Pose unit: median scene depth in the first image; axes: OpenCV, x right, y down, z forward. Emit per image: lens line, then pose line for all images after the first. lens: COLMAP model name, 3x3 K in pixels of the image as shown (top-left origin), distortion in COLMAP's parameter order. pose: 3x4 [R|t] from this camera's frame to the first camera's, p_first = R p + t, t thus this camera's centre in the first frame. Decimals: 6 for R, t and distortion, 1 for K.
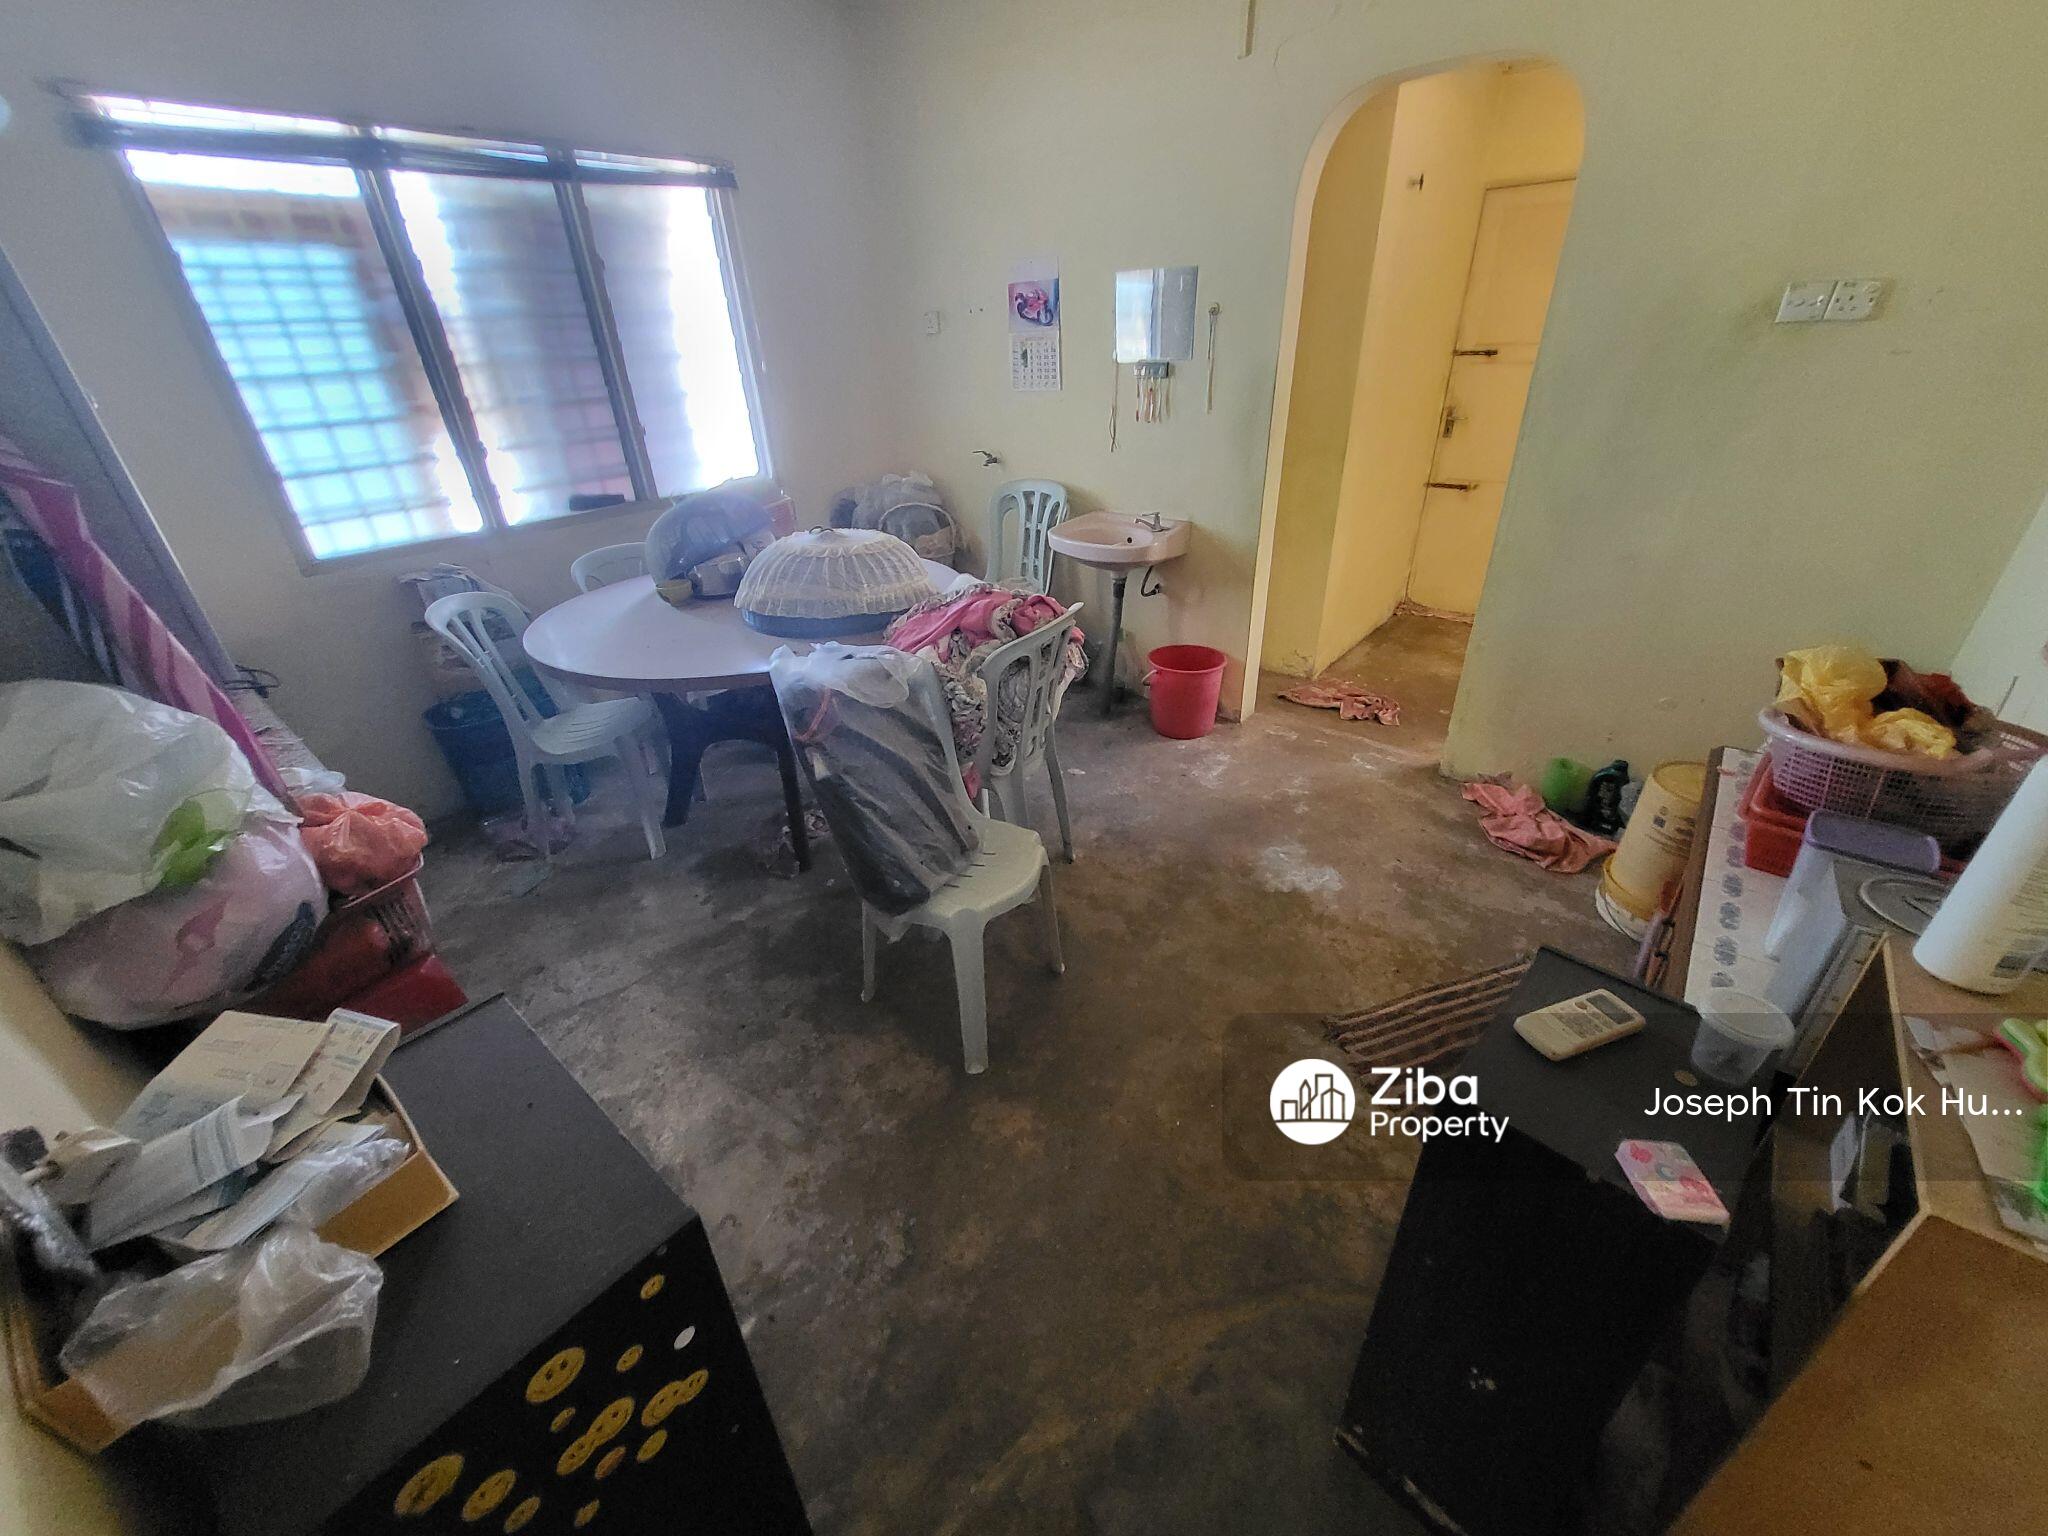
lens RADIAL K [[807.6, 0, 1036.4], [0, 807.6, 784.2], [0, 0, 1]] dist [0.008255, -0.000229]
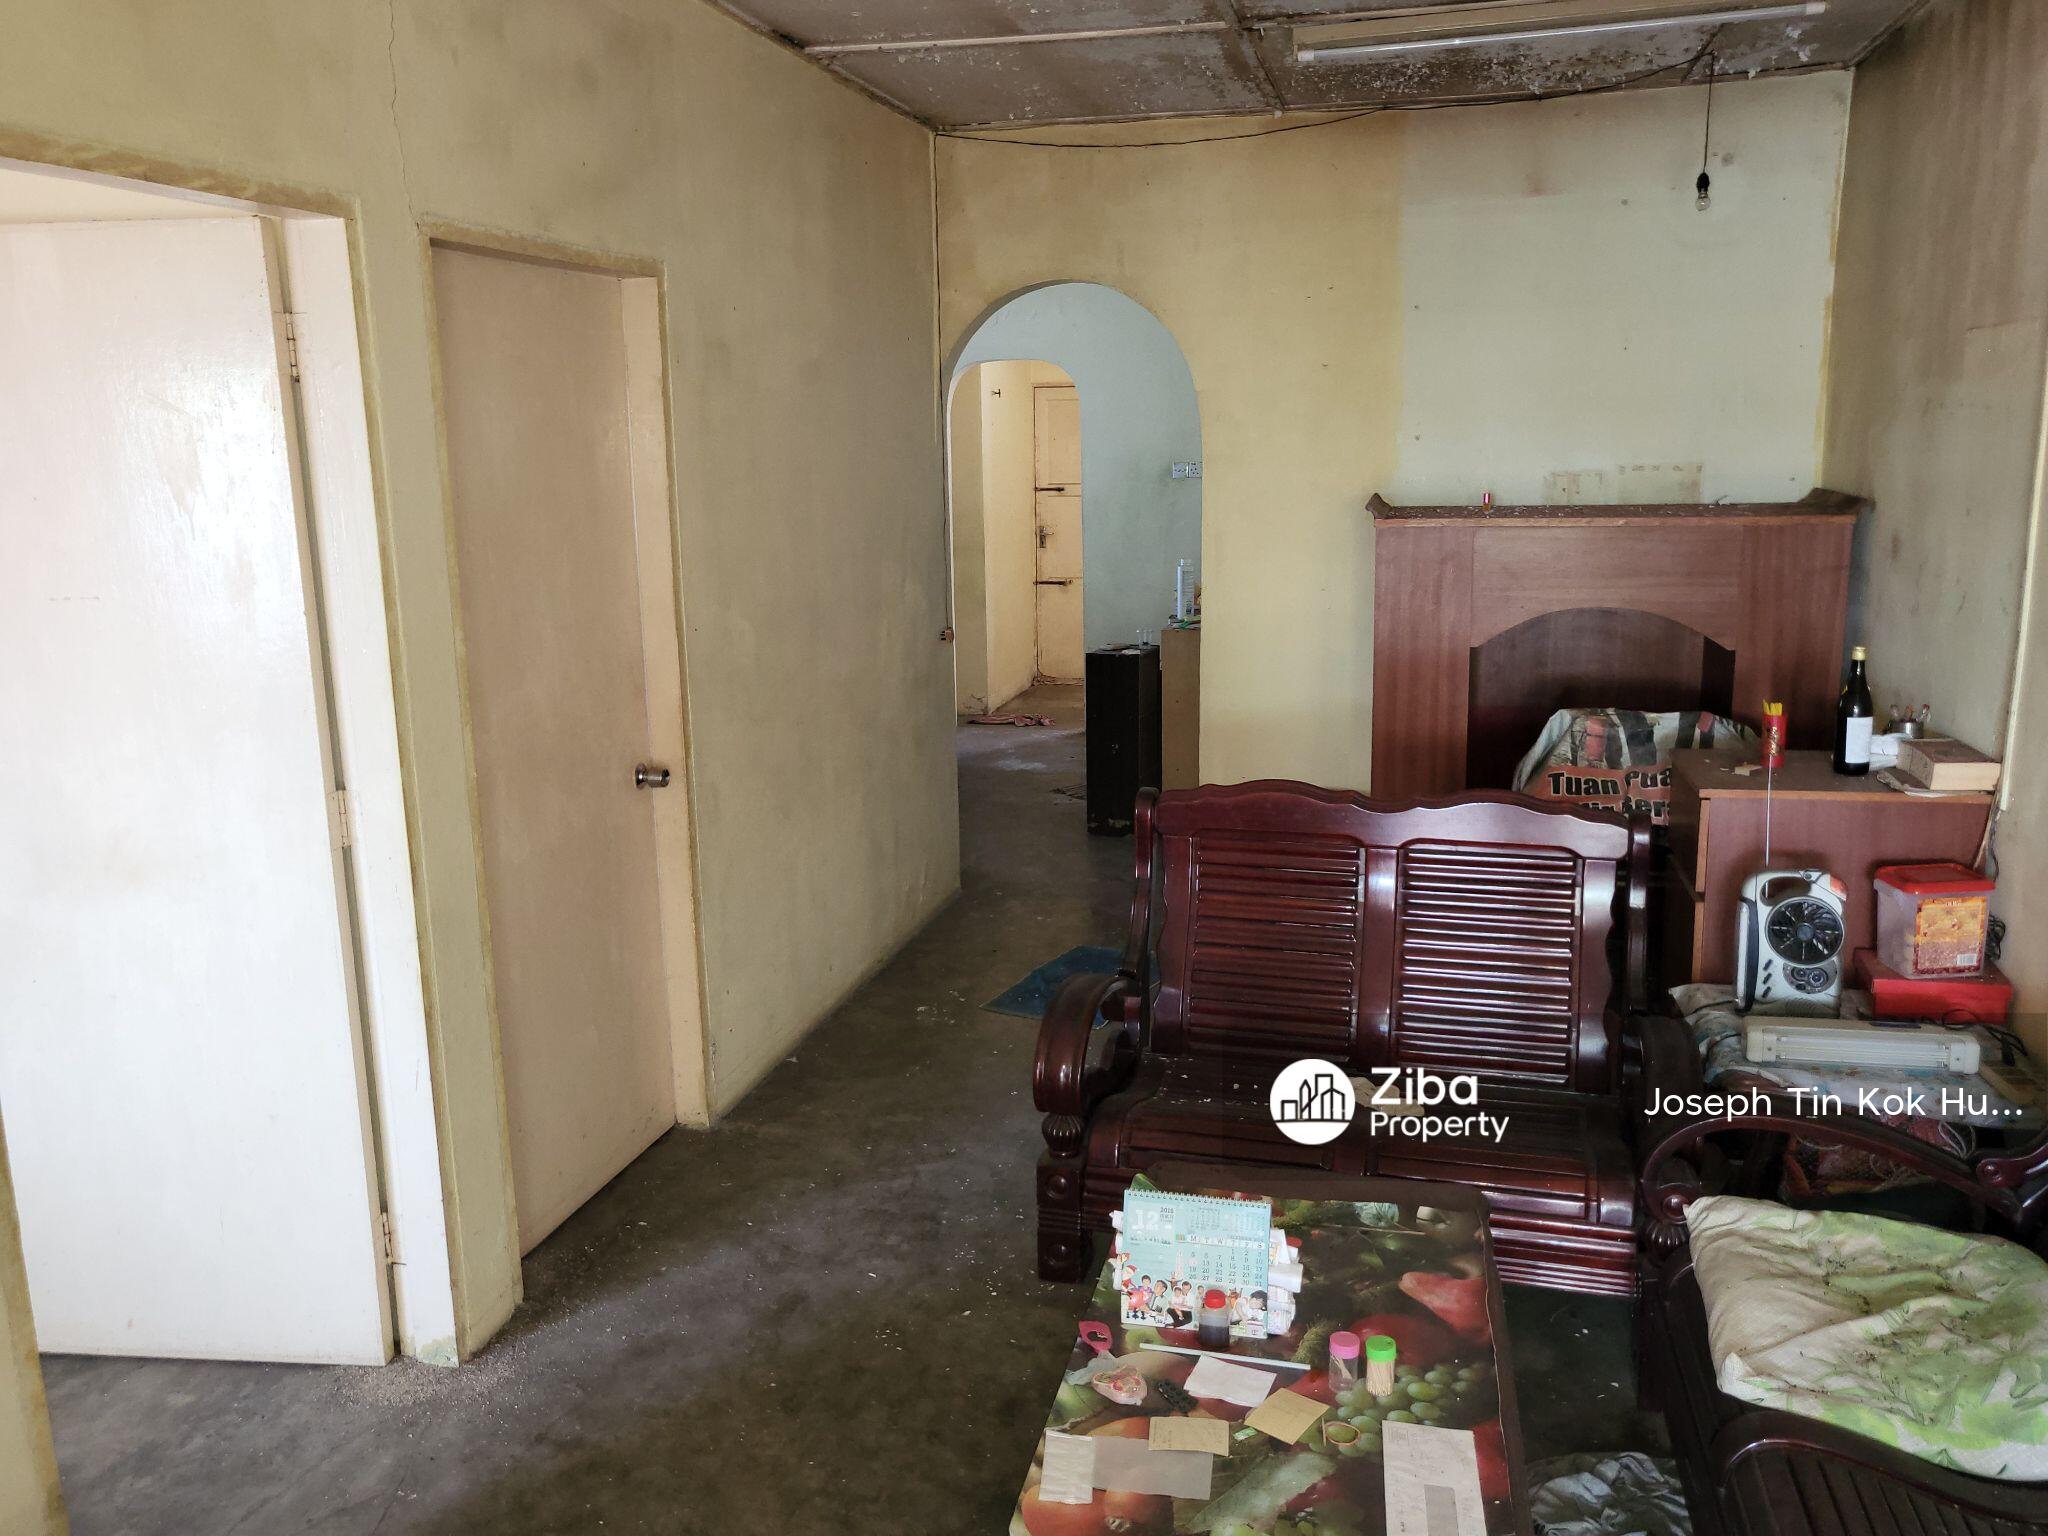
lens RADIAL K [[1601.4, 0, 1041.0], [0, 1601.4, 752.6], [0, 0, 1]] dist [-0.049208, 0.108269]
pose [[0.905856, -0.065162, 0.418543, -1.004221], [0.192938, 0.943118, -0.270747, 0.979621], [-0.377093, 0.326011, 0.866901, -1.894428]]
